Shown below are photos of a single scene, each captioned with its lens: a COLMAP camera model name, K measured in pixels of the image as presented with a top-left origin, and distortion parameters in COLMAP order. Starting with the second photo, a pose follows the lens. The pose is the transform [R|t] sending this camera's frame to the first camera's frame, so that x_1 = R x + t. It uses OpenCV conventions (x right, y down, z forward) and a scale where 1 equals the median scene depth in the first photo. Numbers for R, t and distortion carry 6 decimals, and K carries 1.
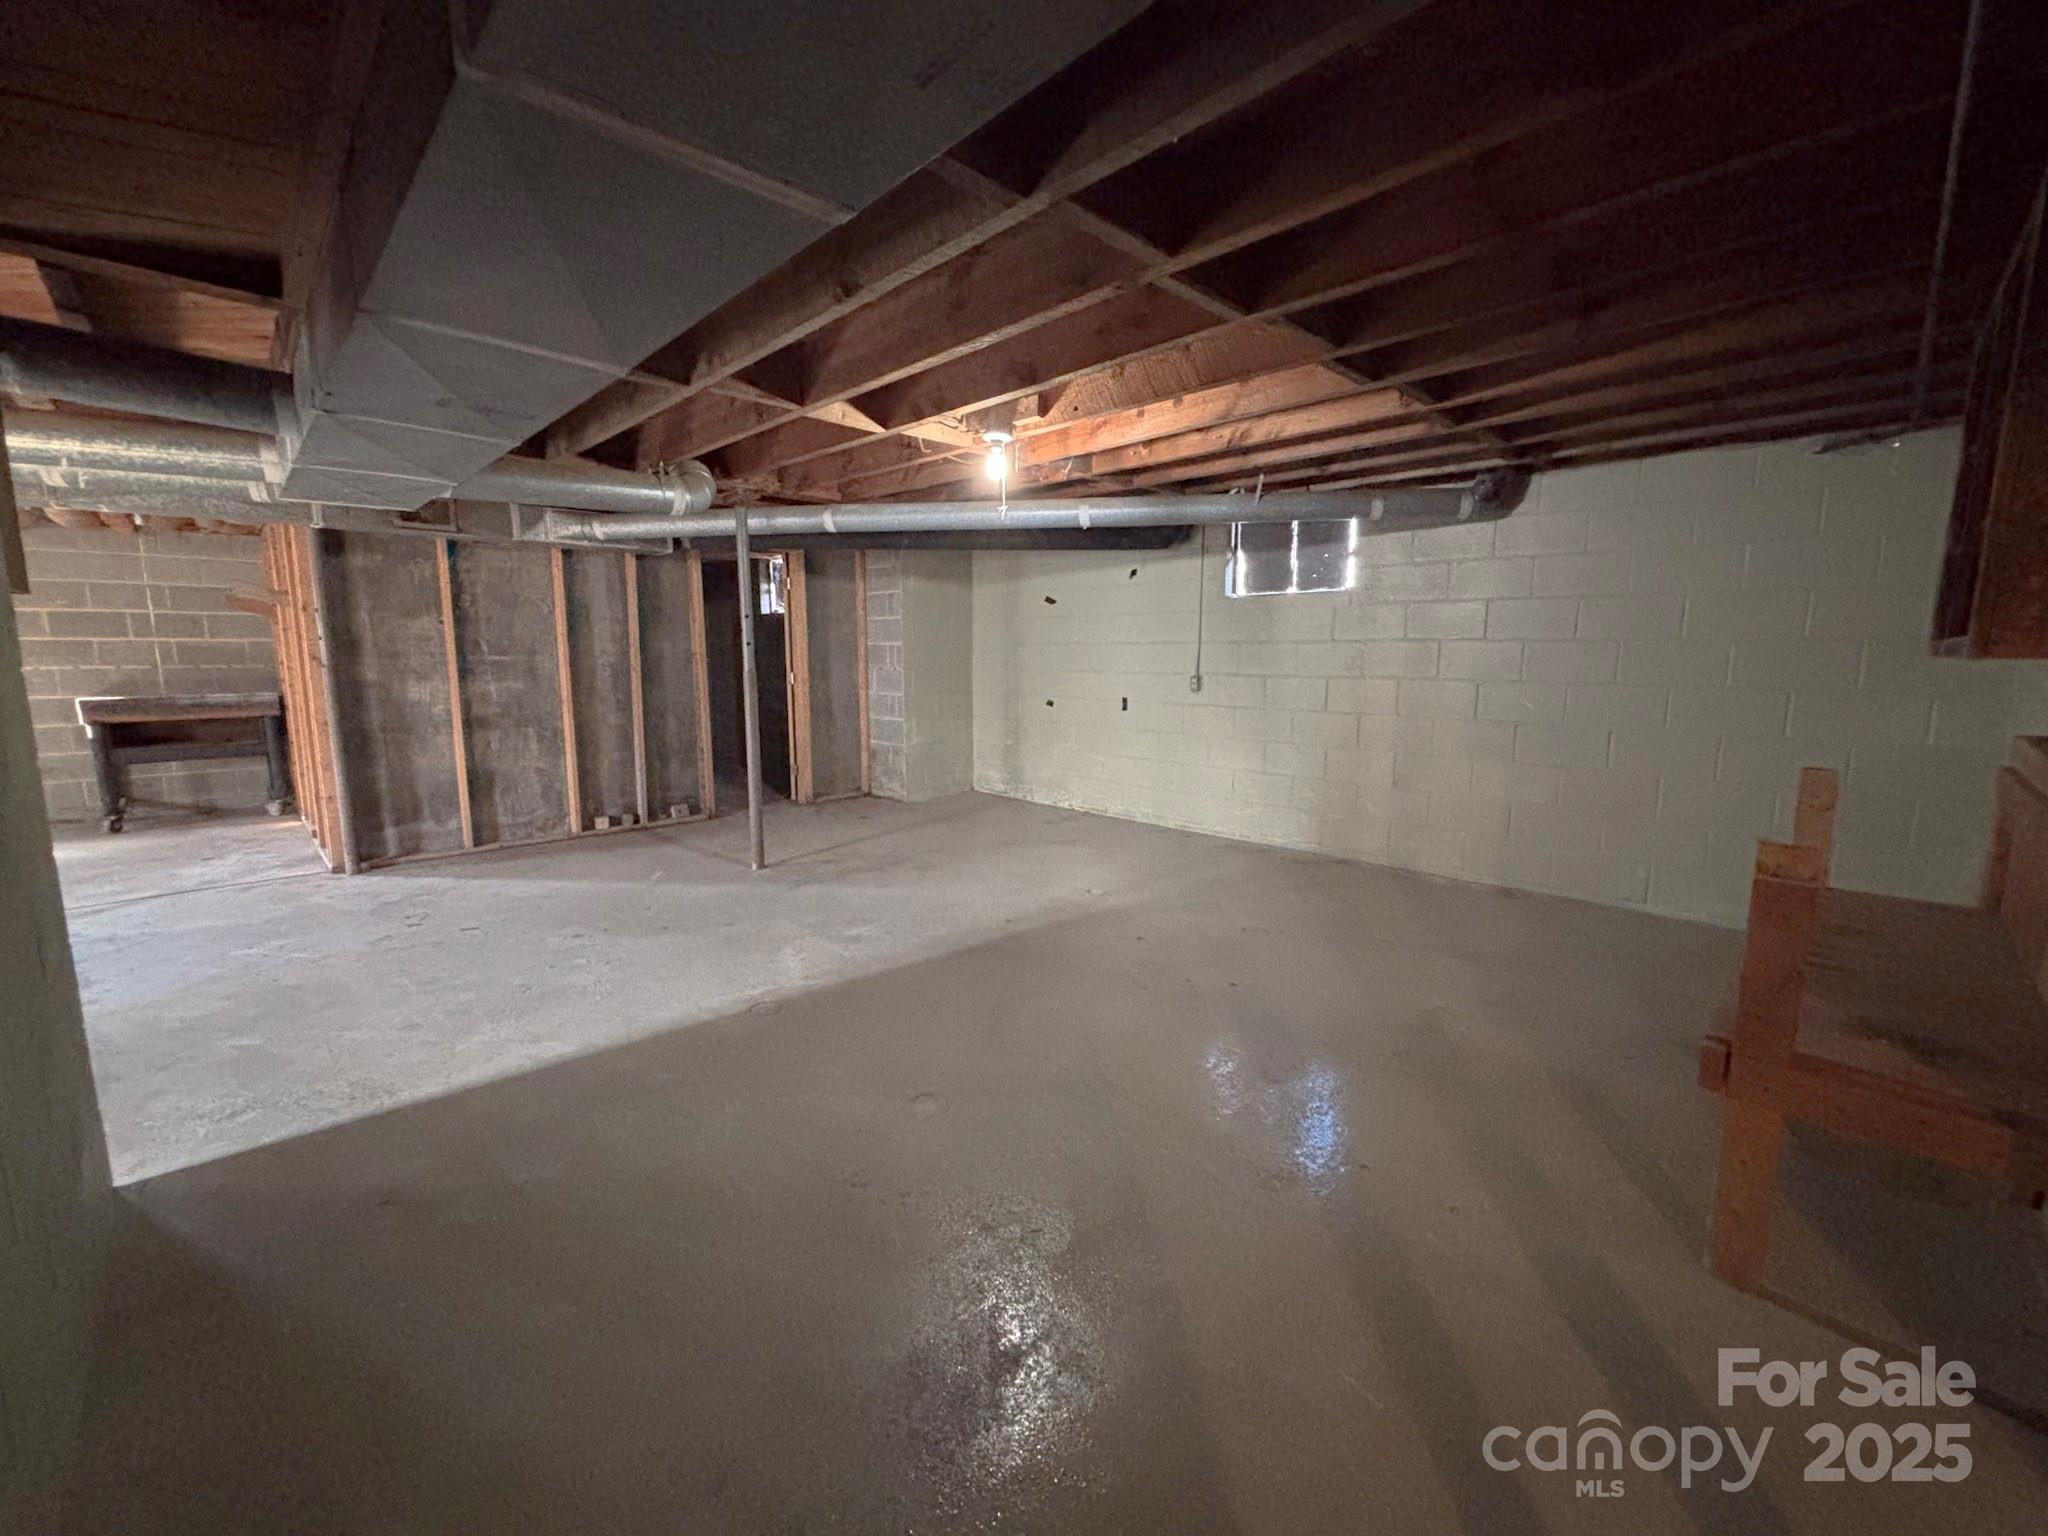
lens RADIAL K [[826.4, 0, 1018.0], [0, 826.4, 767.4], [0, 0, 1]] dist [-0.000947, 0.000060]
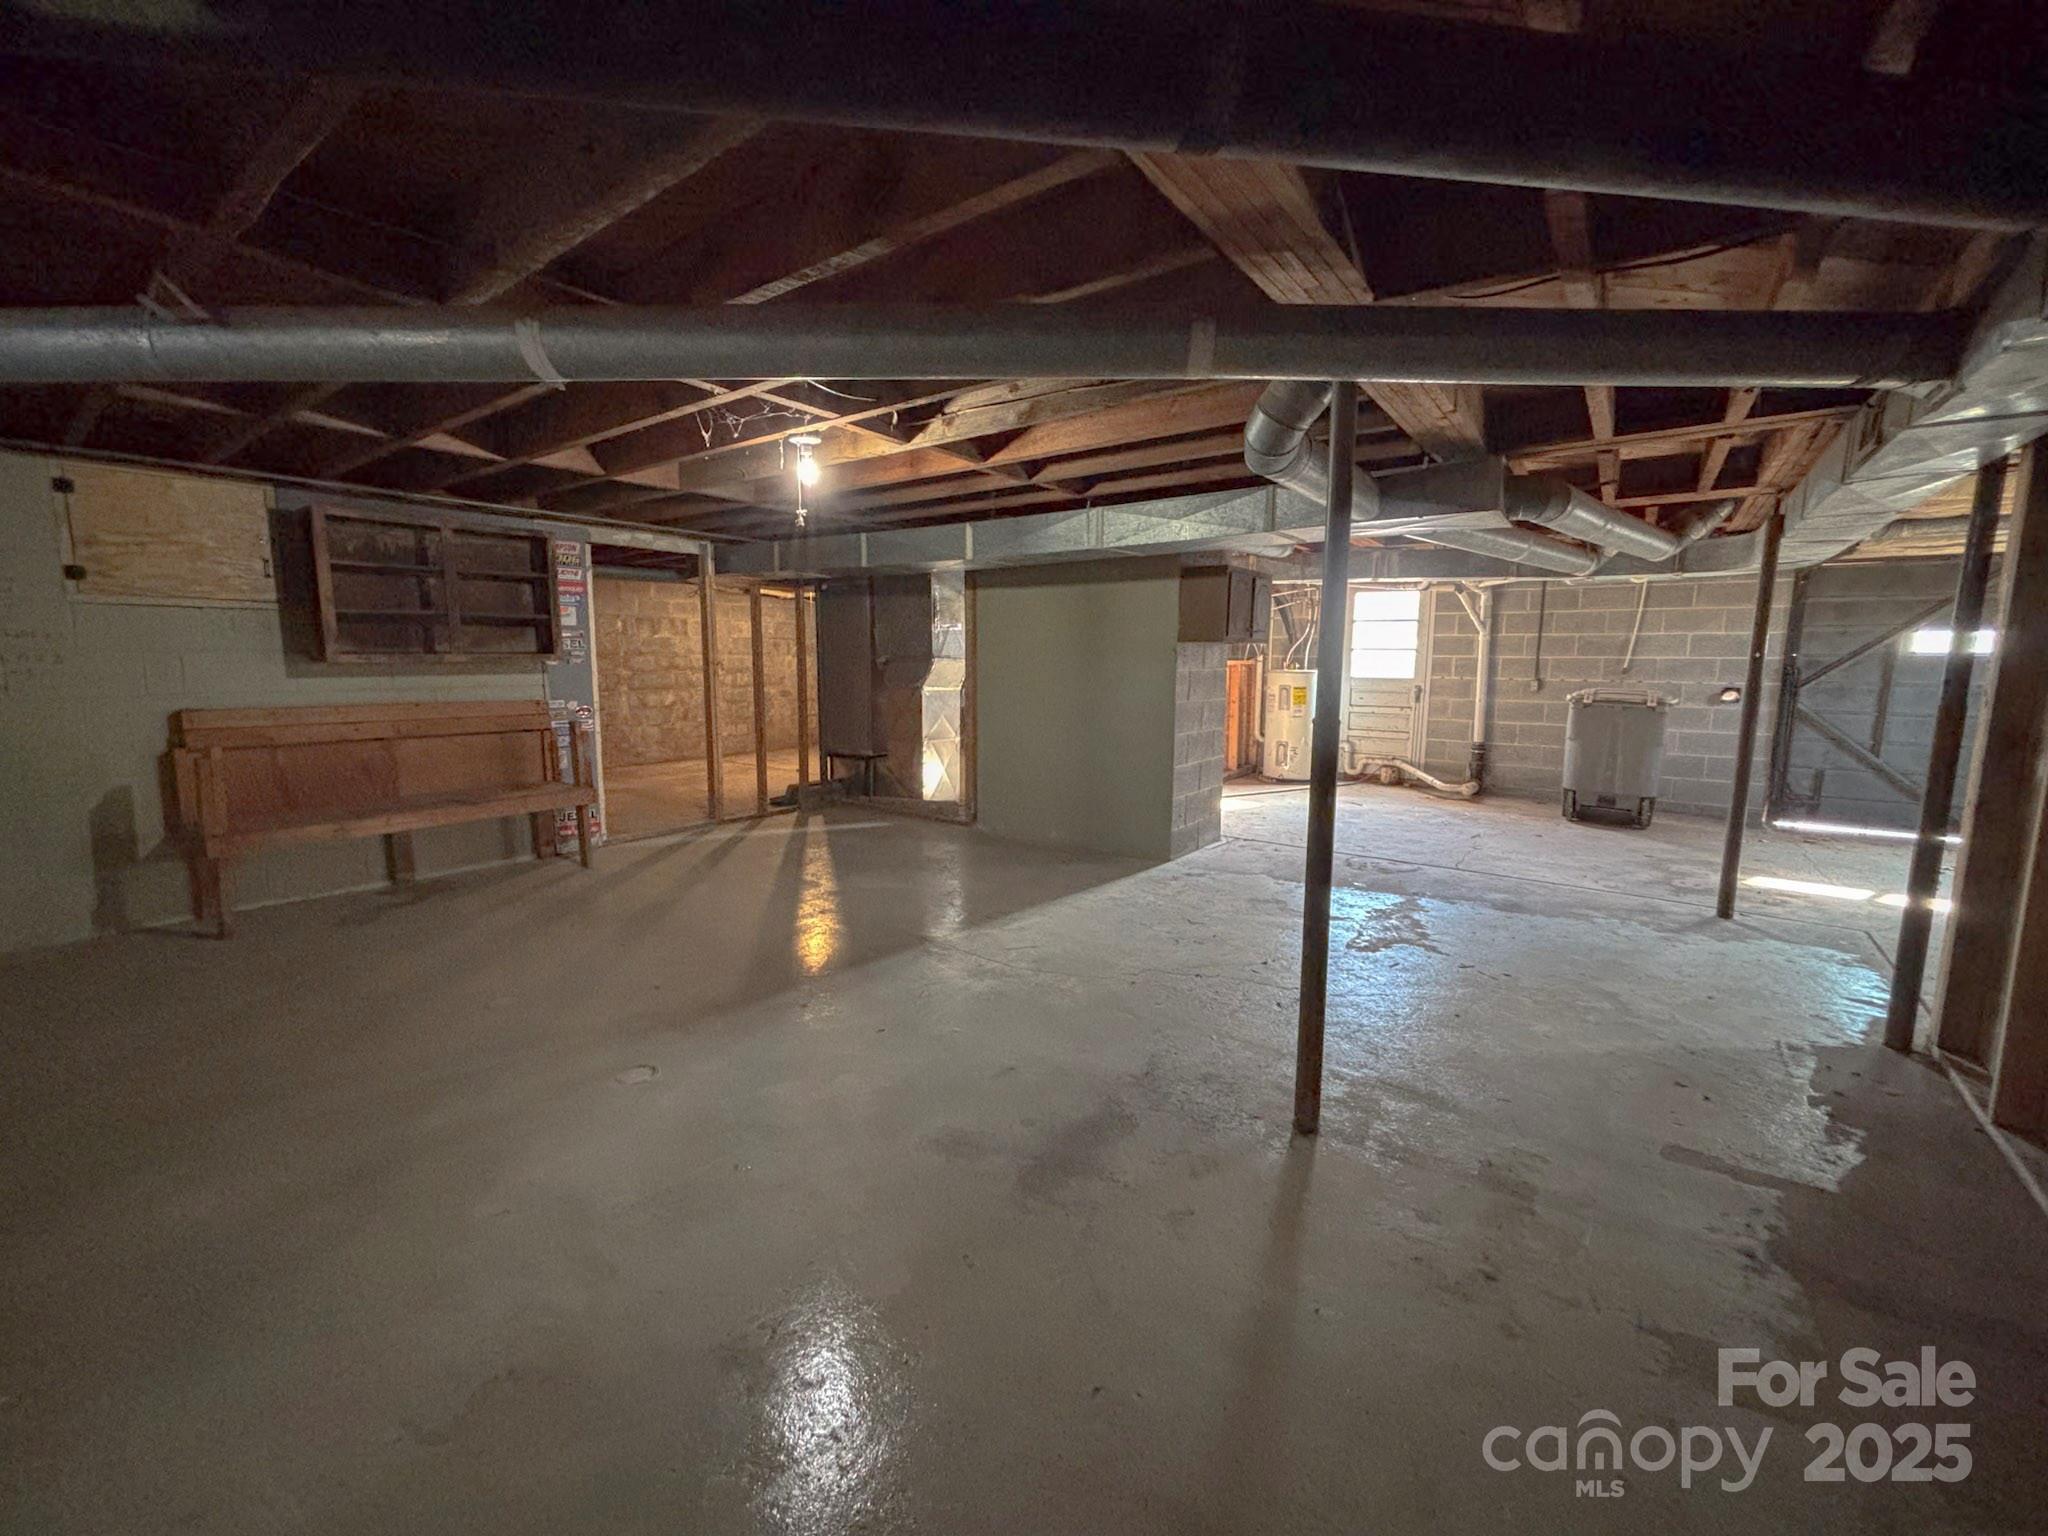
lens RADIAL K [[821.8, 0, 1029.5], [0, 821.8, 765.2], [0, 0, 1]] dist [-0.000104, 0.000015]
pose [[-0.985028, 0.015757, -0.171674, -0.073541], [-0.032899, 0.960332, 0.276913, -0.206358], [0.169227, 0.278415, -0.945435, 1.348808]]
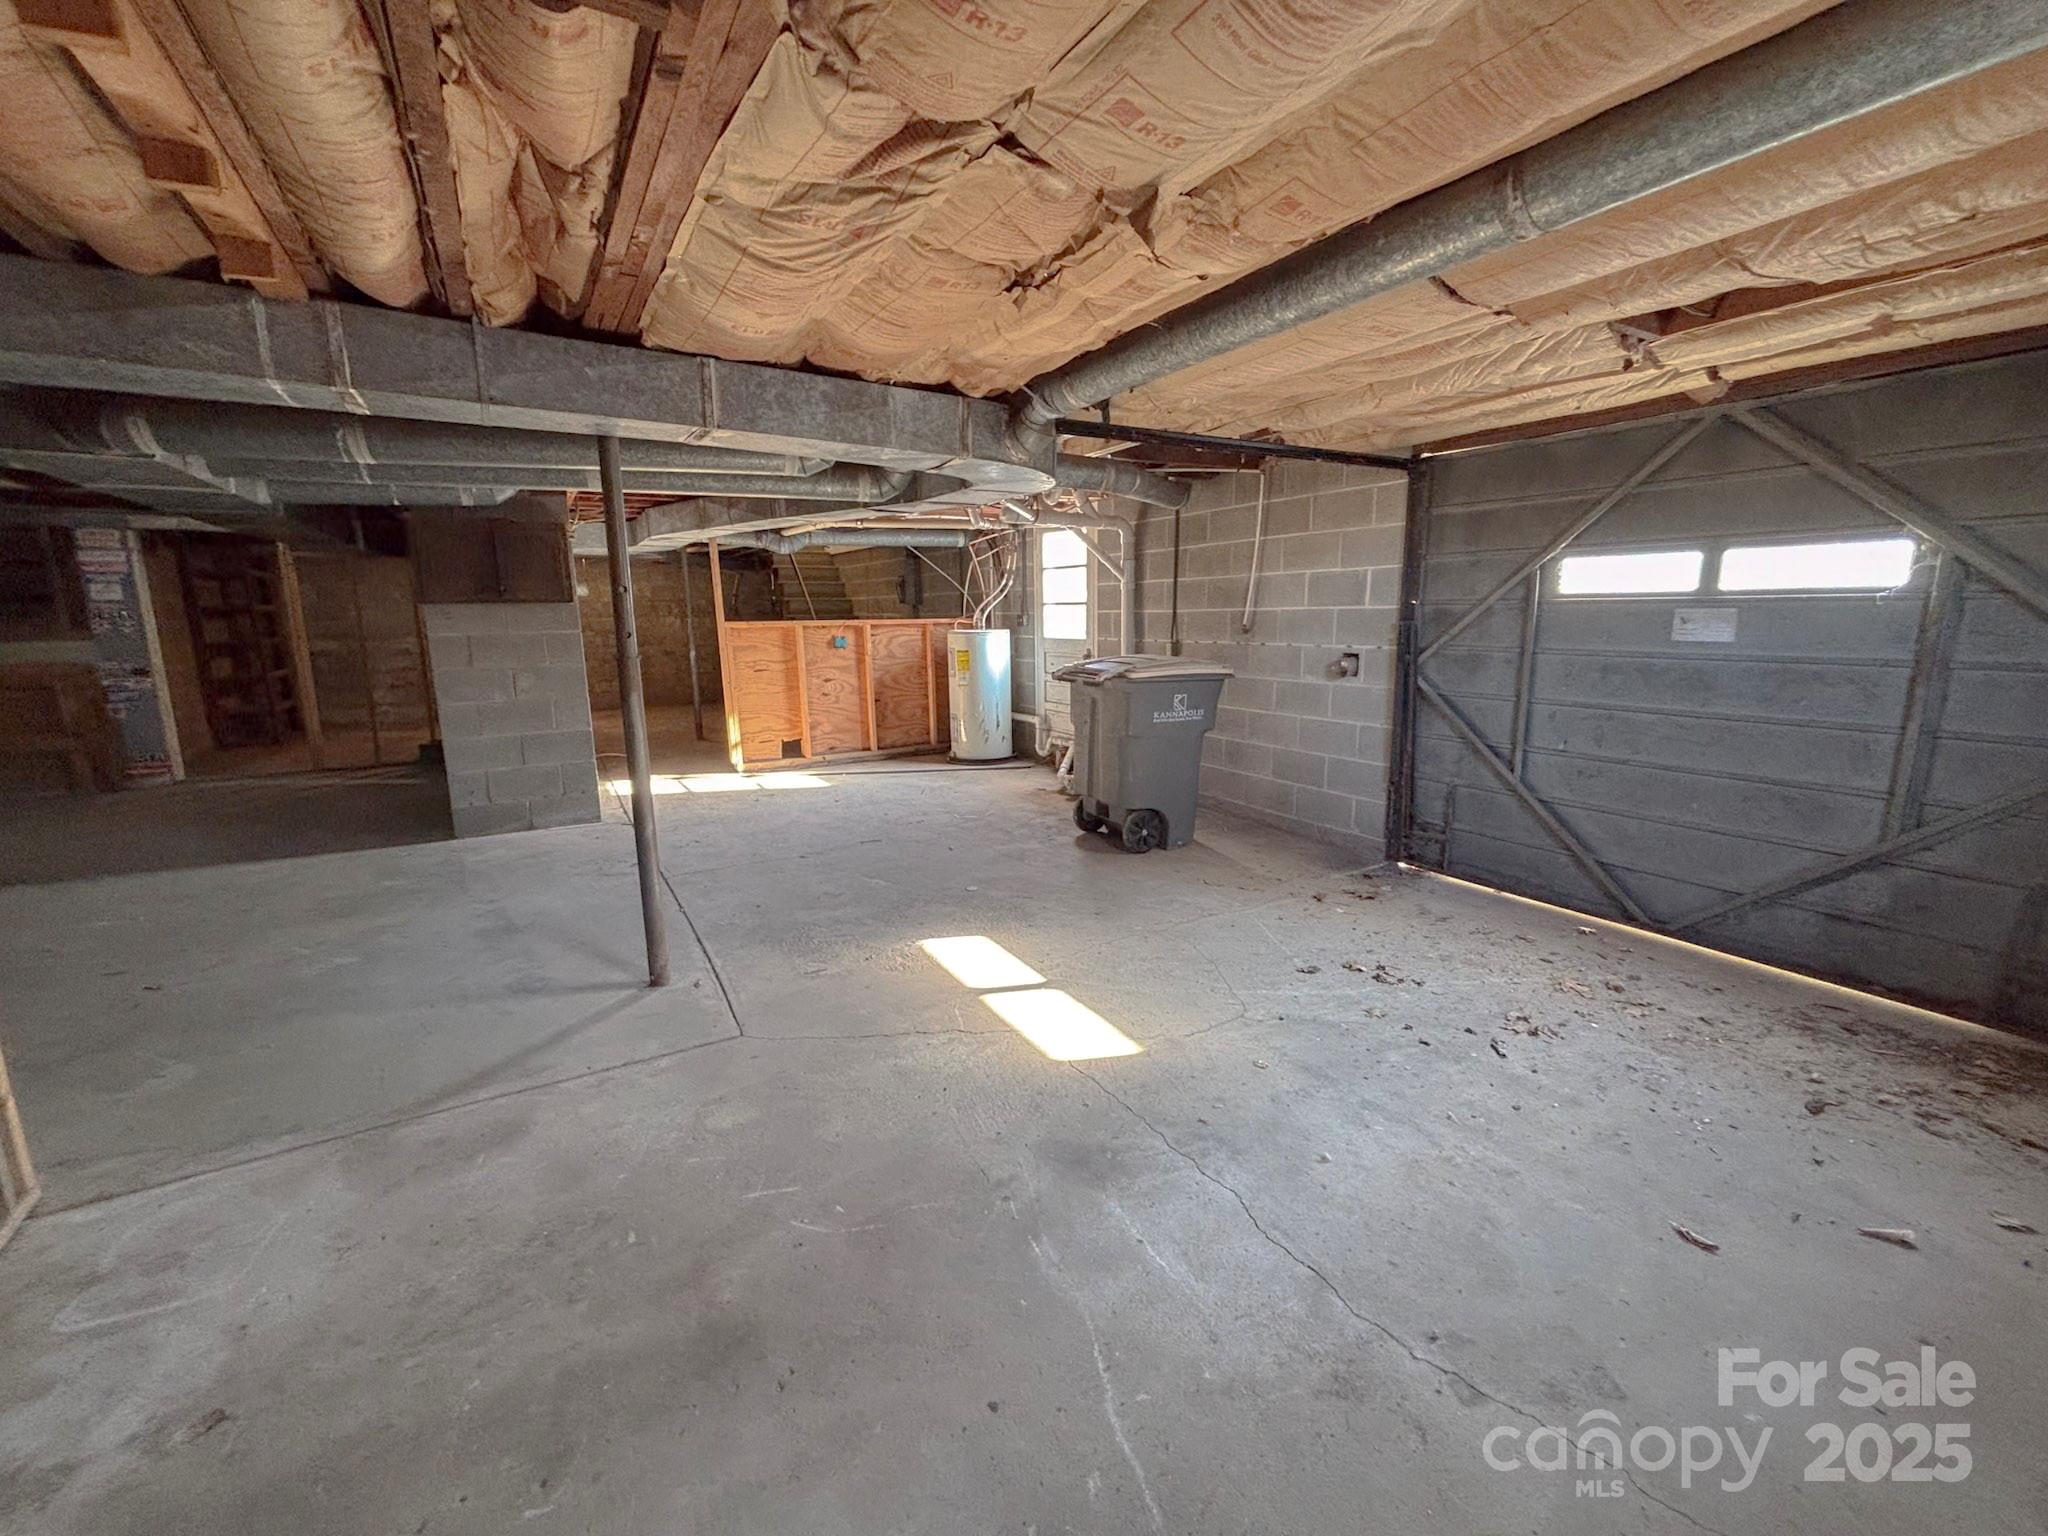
lens RADIAL K [[821.8, 0, 1029.5], [0, 821.8, 765.2], [0, 0, 1]] dist [-0.000104, 0.000015]
pose [[-0.977808, -0.030013, 0.207342, -1.329982], [0.039323, 0.945804, 0.322349, -0.176929], [-0.205779, 0.323349, -0.923634, 1.154039]]
